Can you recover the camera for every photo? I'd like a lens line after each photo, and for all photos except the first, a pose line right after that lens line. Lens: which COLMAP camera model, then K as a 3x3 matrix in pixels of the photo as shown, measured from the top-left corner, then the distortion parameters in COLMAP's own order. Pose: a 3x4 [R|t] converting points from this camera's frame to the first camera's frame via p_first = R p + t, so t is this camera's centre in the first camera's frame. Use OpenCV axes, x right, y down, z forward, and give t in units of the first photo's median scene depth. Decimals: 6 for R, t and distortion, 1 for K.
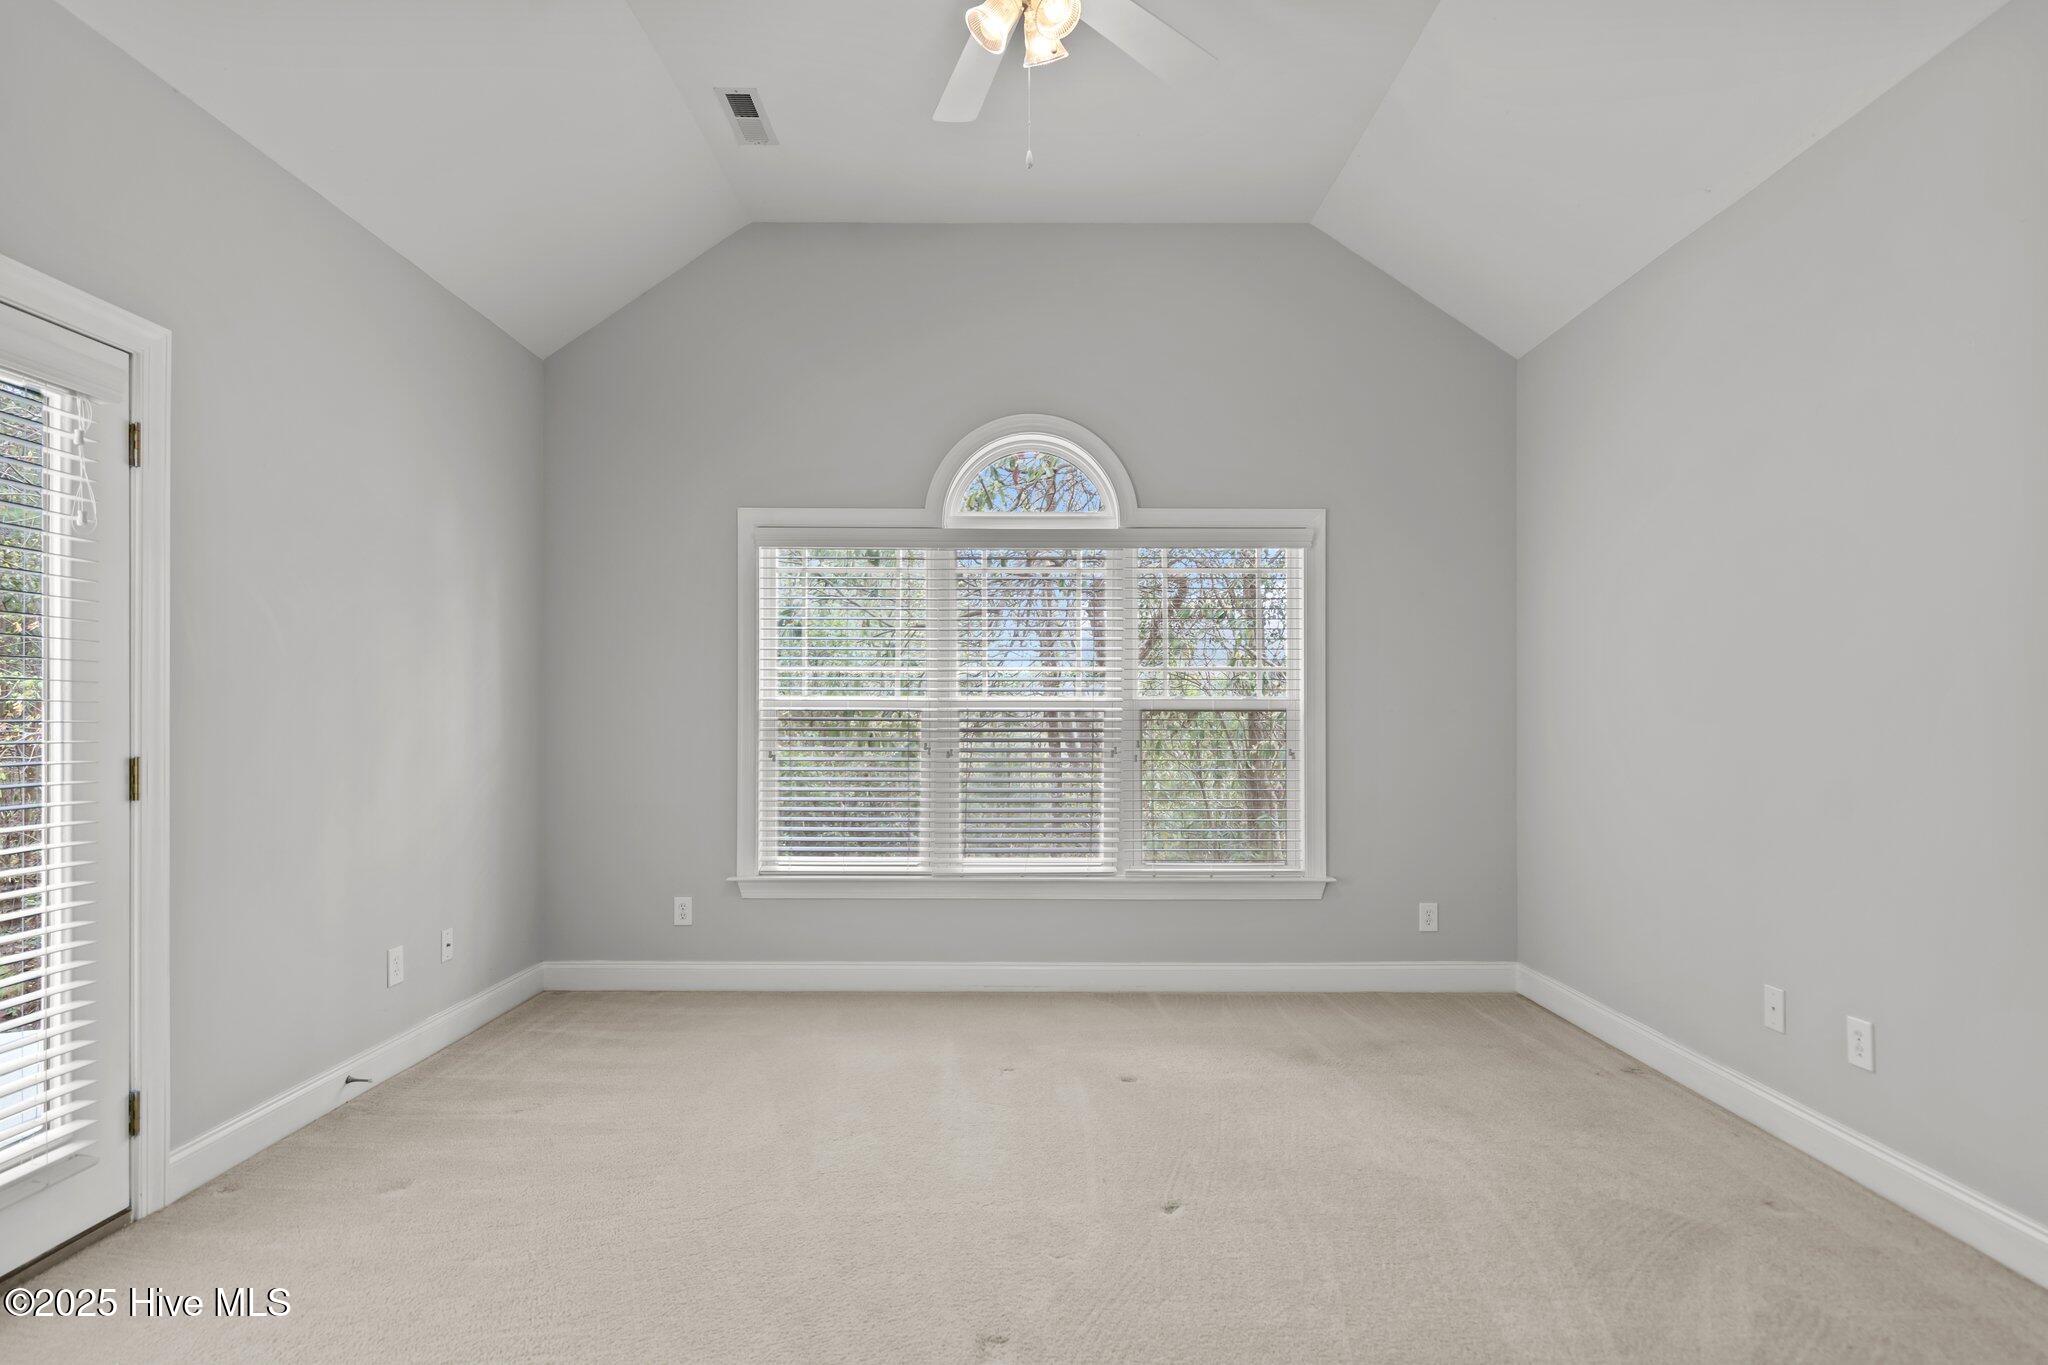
lens RADIAL K [[1043.5, 0, 1055.0], [0, 1043.5, 701.5], [0, 0, 1]] dist [0.003159, 0.002248]
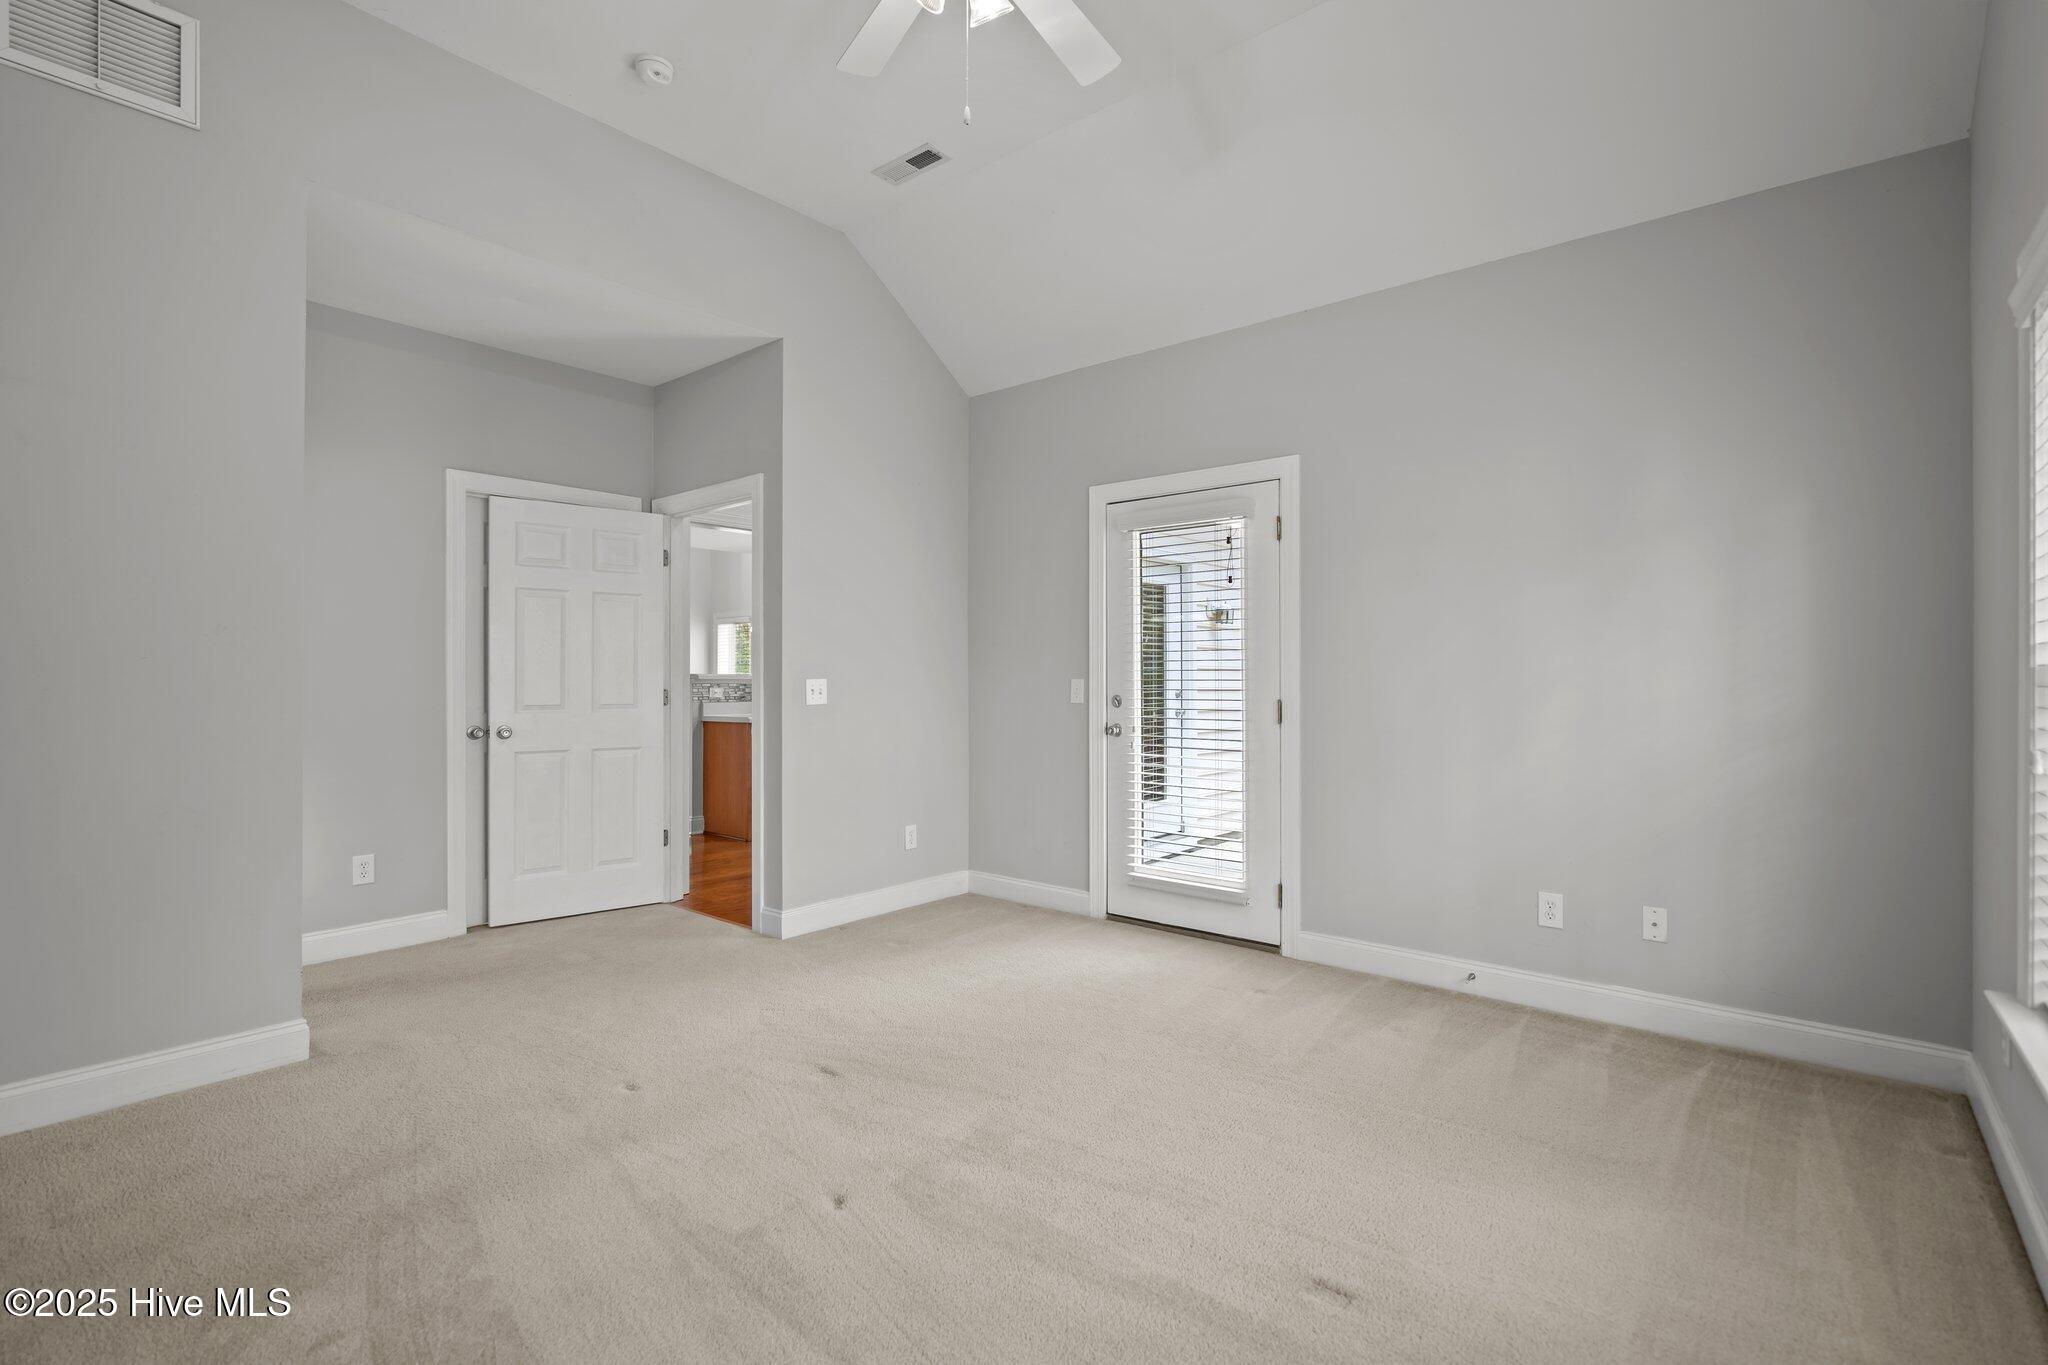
lens RADIAL K [[938.6, 0, 1019.4], [0, 938.6, 678.4], [0, 0, 1]] dist [-0.006000, 0.001556]
pose [[-0.650433, -0.007259, -0.759529, 0.349231], [0.004282, 0.999903, -0.013222, 0.018436], [0.759552, -0.011852, -0.650339, 0.921256]]
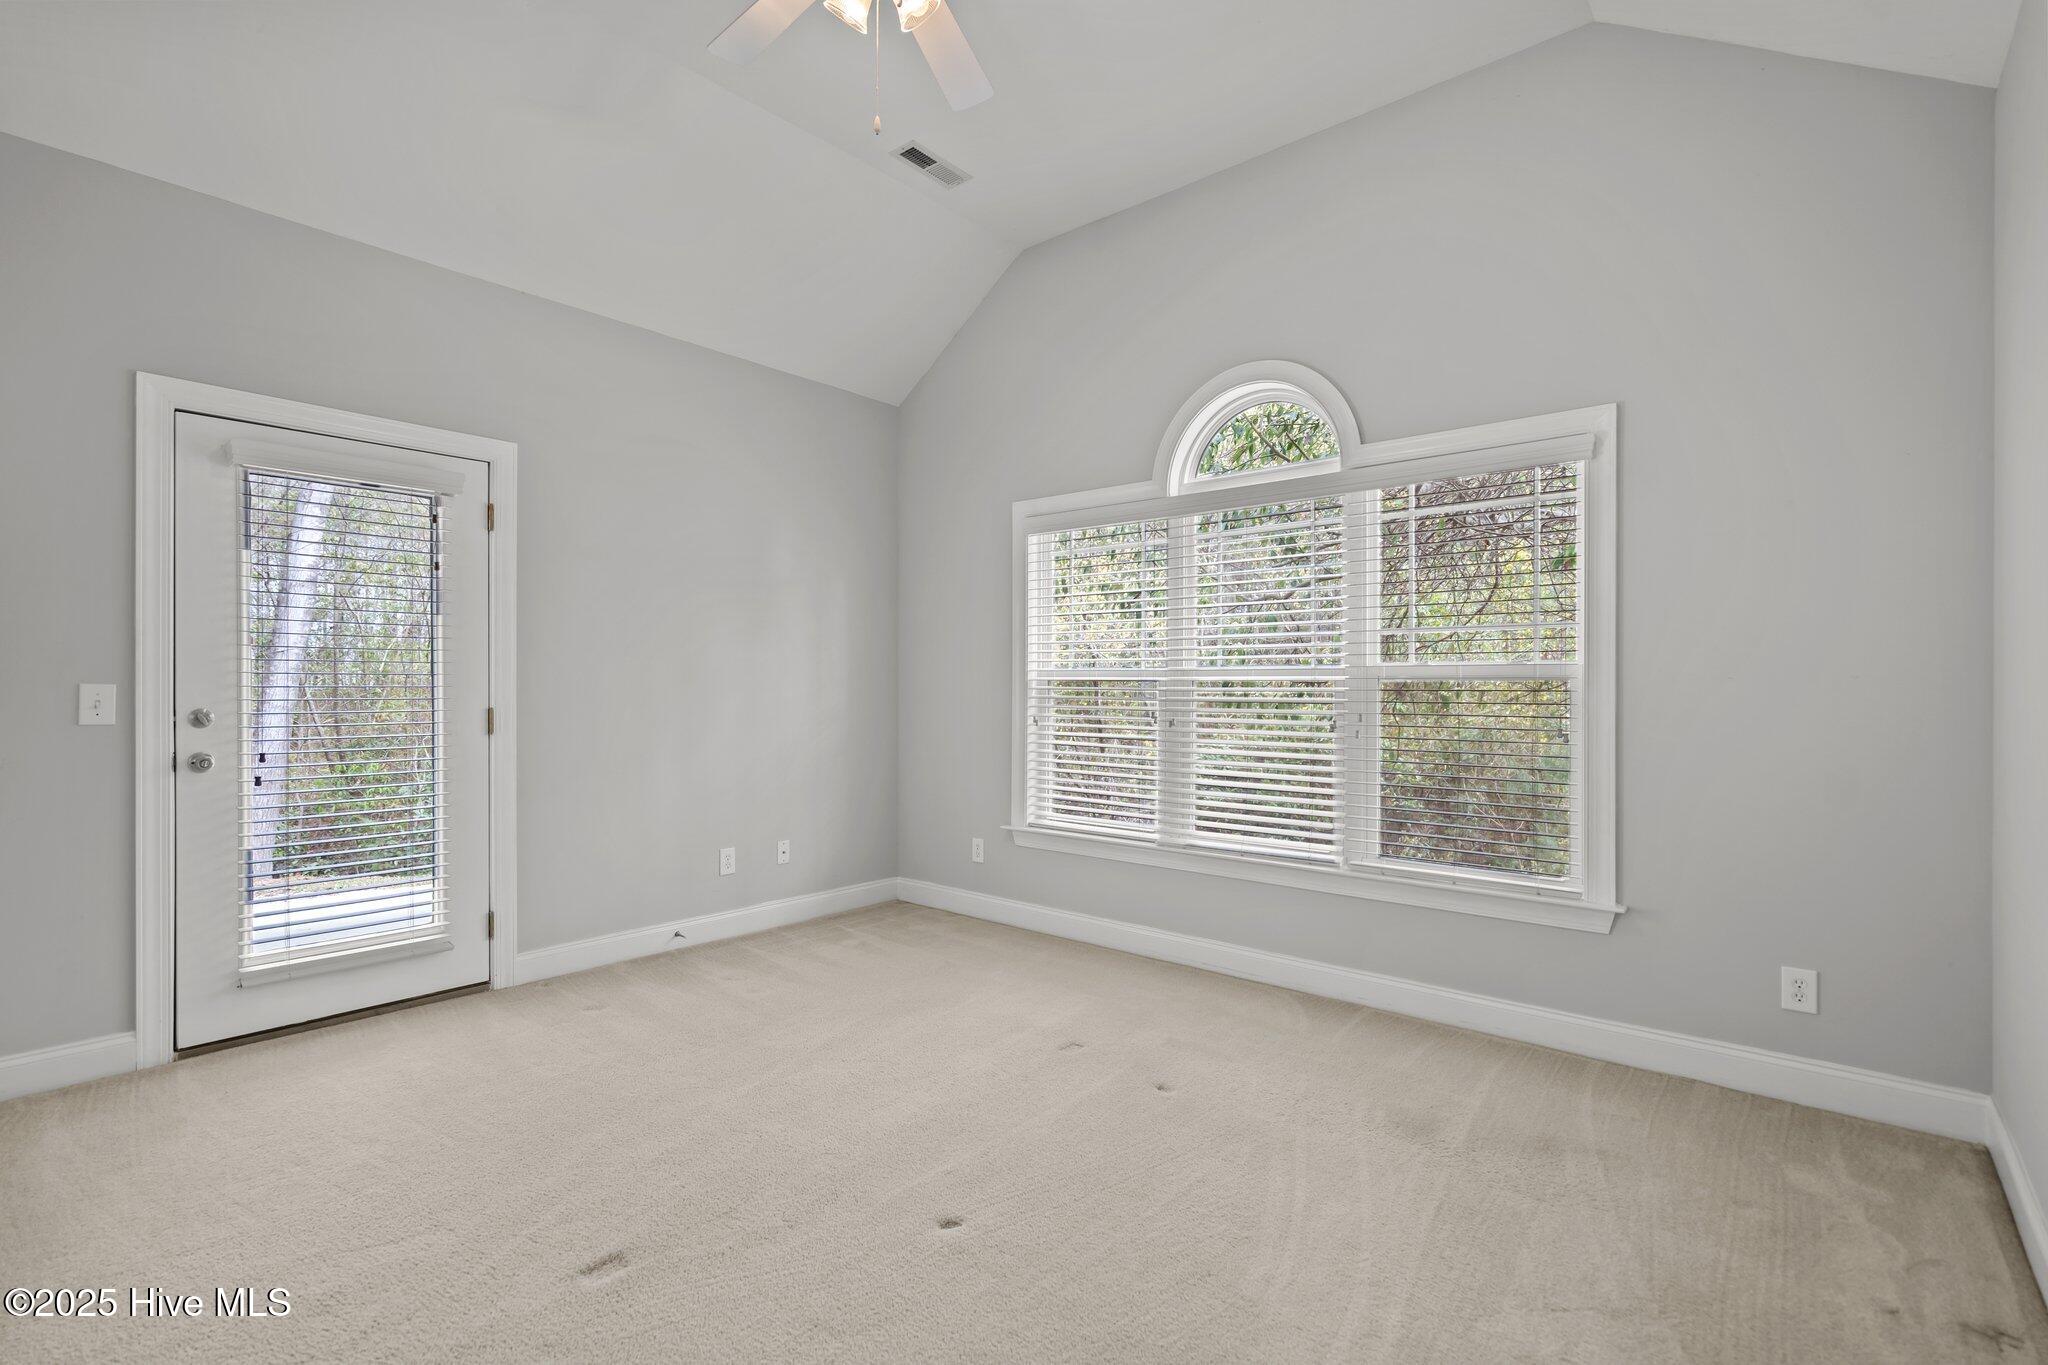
lens RADIAL K [[938.6, 0, 1029.8], [0, 938.6, 681.1], [0, 0, 1]] dist [-0.006000, 0.001556]
pose [[0.755134, -0.002326, -0.655566, 0.384595], [0.006631, 0.999970, 0.004090, 0.005323], [0.655537, -0.007435, 0.755127, 0.237896]]
